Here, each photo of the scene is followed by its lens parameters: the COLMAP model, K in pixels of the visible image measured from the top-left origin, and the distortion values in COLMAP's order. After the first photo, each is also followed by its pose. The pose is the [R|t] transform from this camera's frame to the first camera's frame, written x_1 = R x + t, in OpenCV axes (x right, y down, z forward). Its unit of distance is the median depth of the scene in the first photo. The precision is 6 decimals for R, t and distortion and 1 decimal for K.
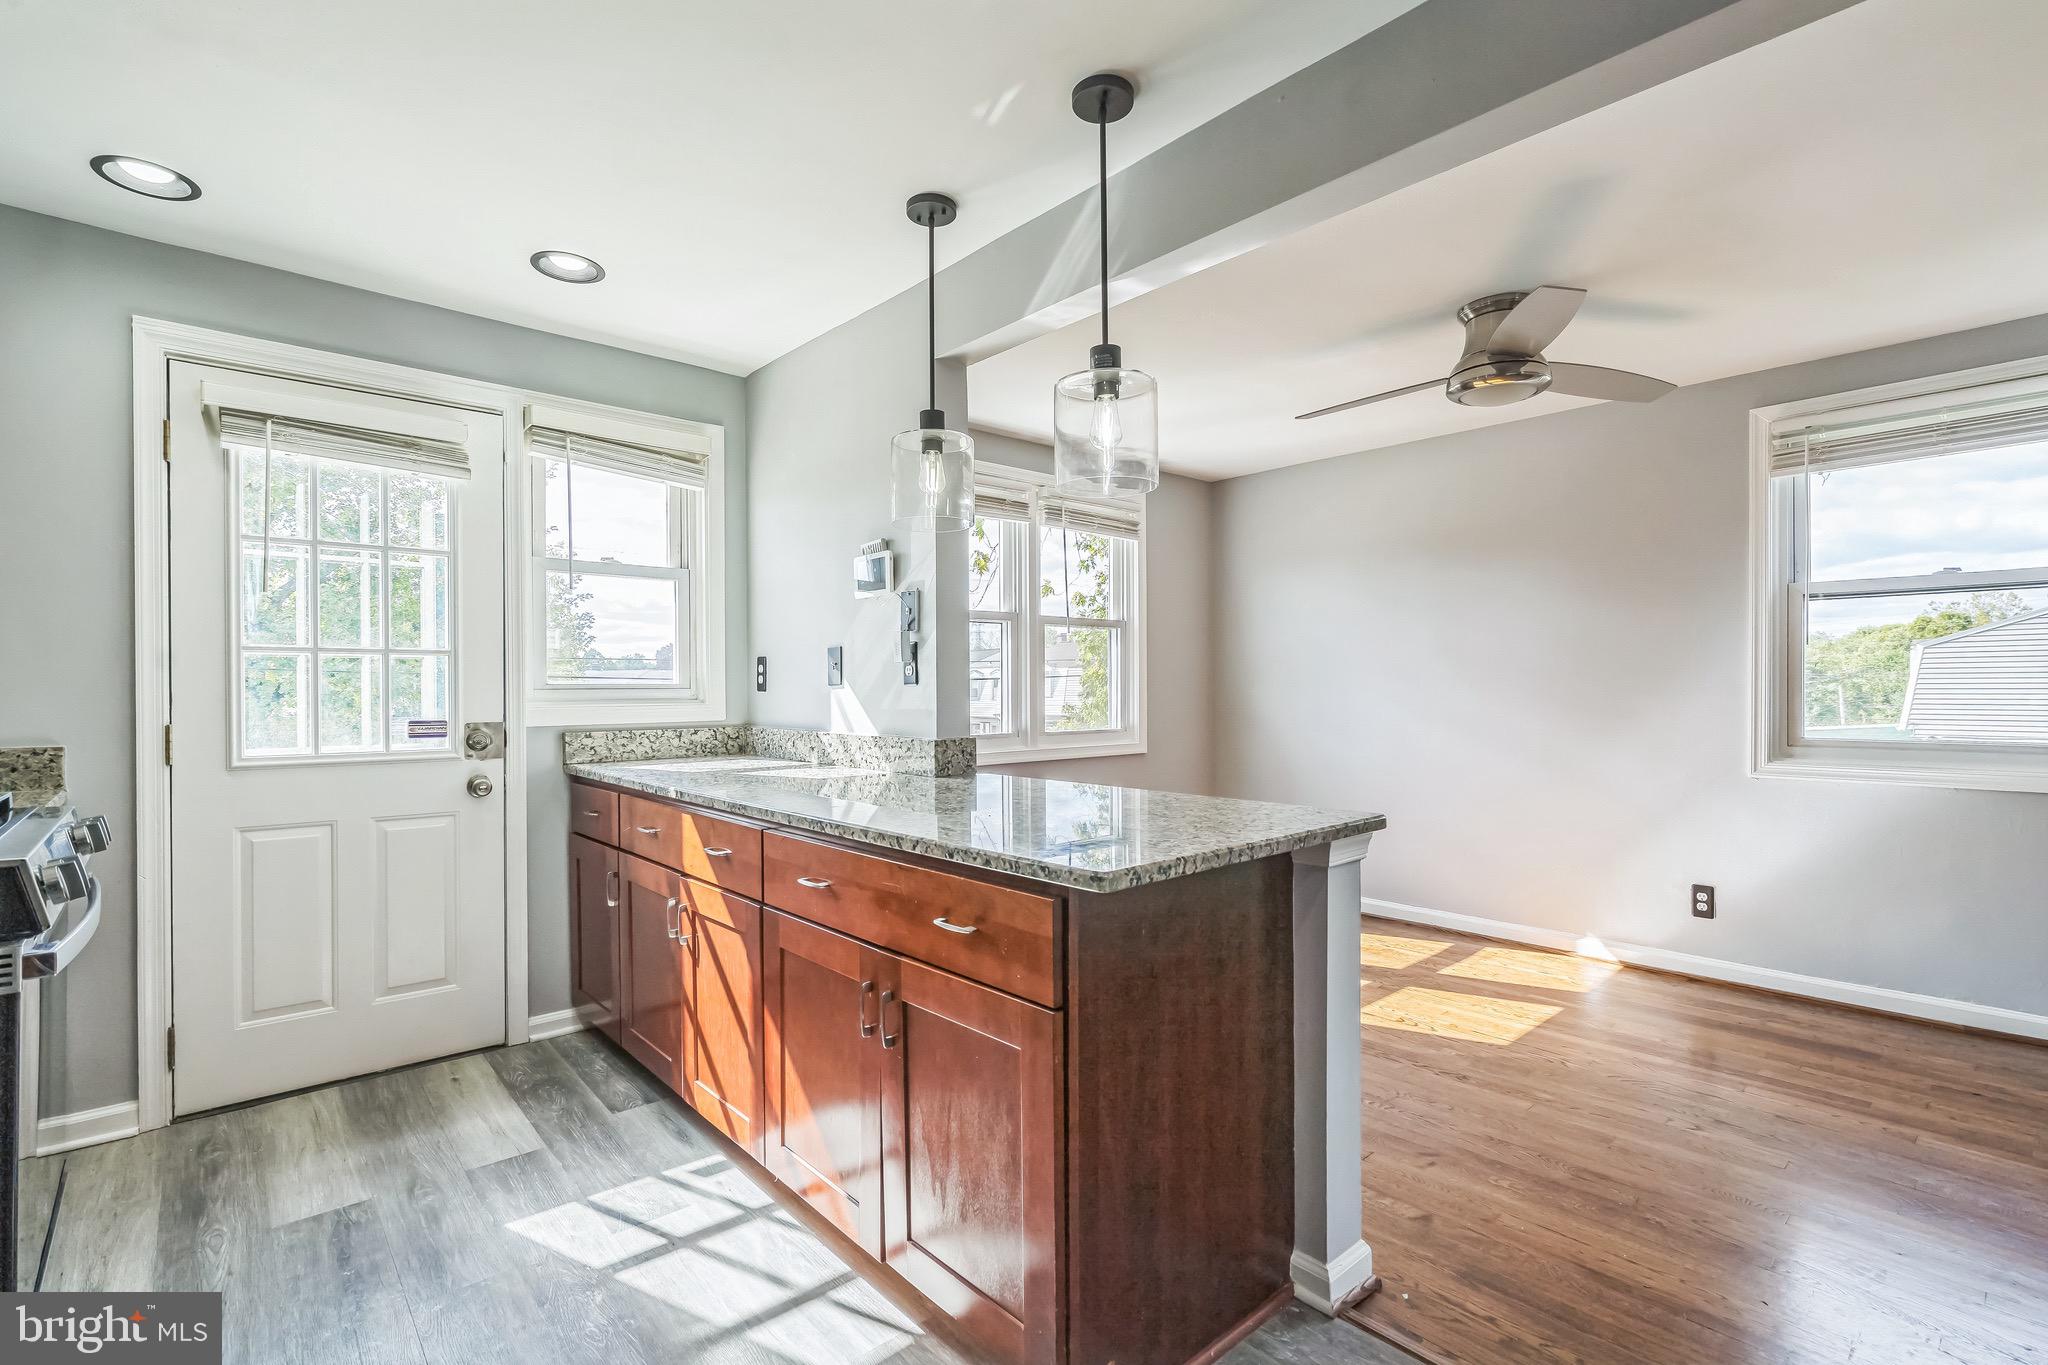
lens RADIAL K [[936.1, 0, 1024.2], [0, 936.1, 696.6], [0, 0, 1]] dist [-0.000496, -0.000111]
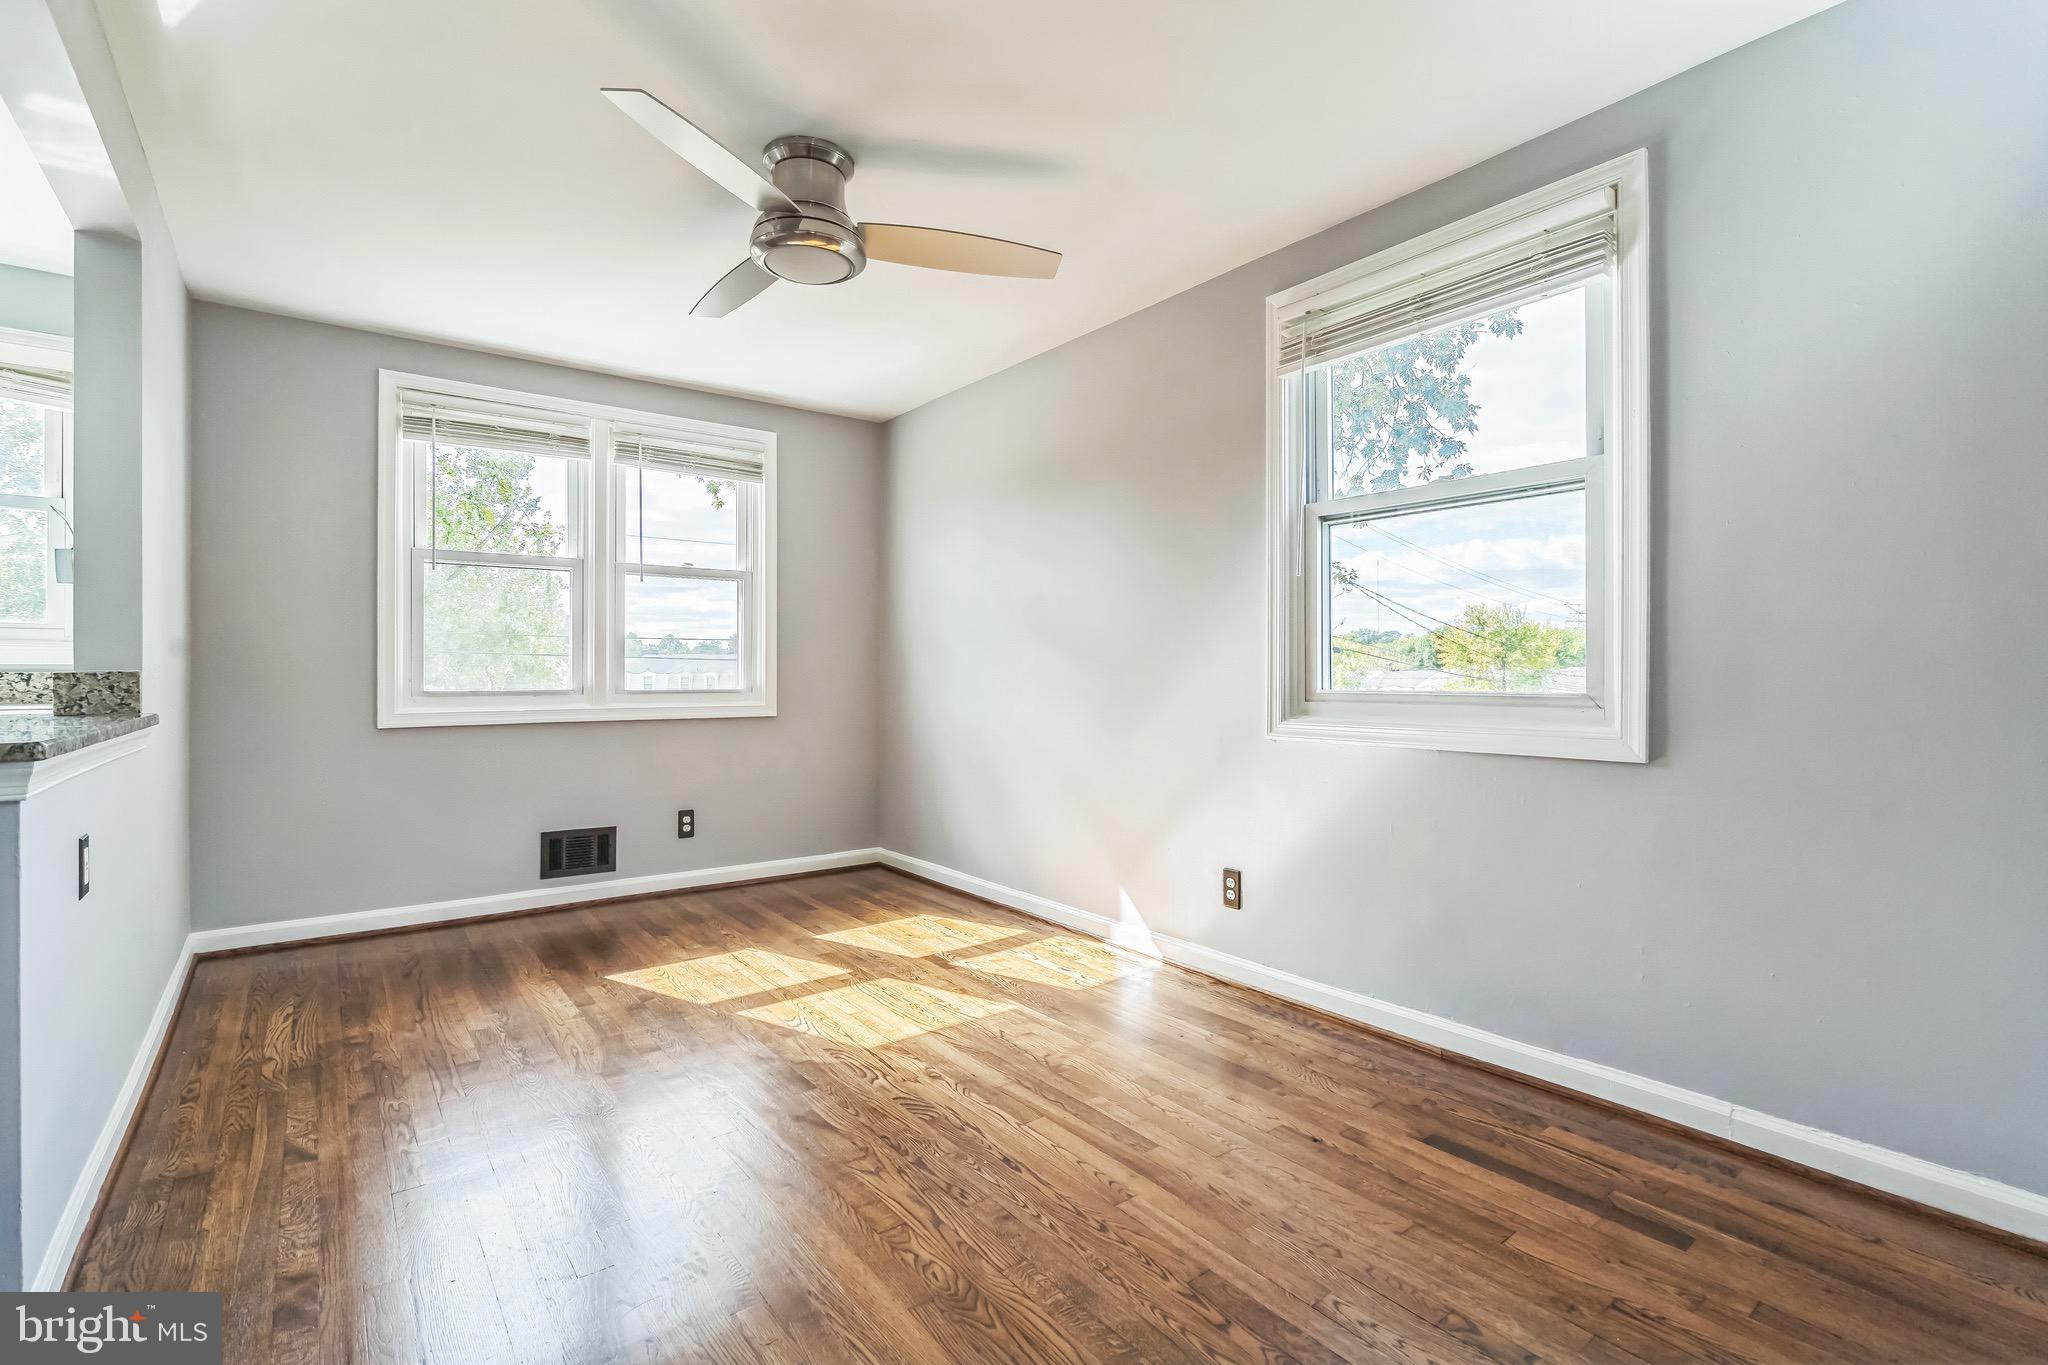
lens RADIAL K [[927.9, 0, 1028.0], [0, 927.9, 679.9], [0, 0, 1]] dist [-0.003876, -0.000506]
pose [[0.997008, 0.004403, -0.077176, 0.609365], [-0.004804, 0.999976, -0.005010, 0.037774], [0.077152, 0.005366, 0.997005, 0.160083]]
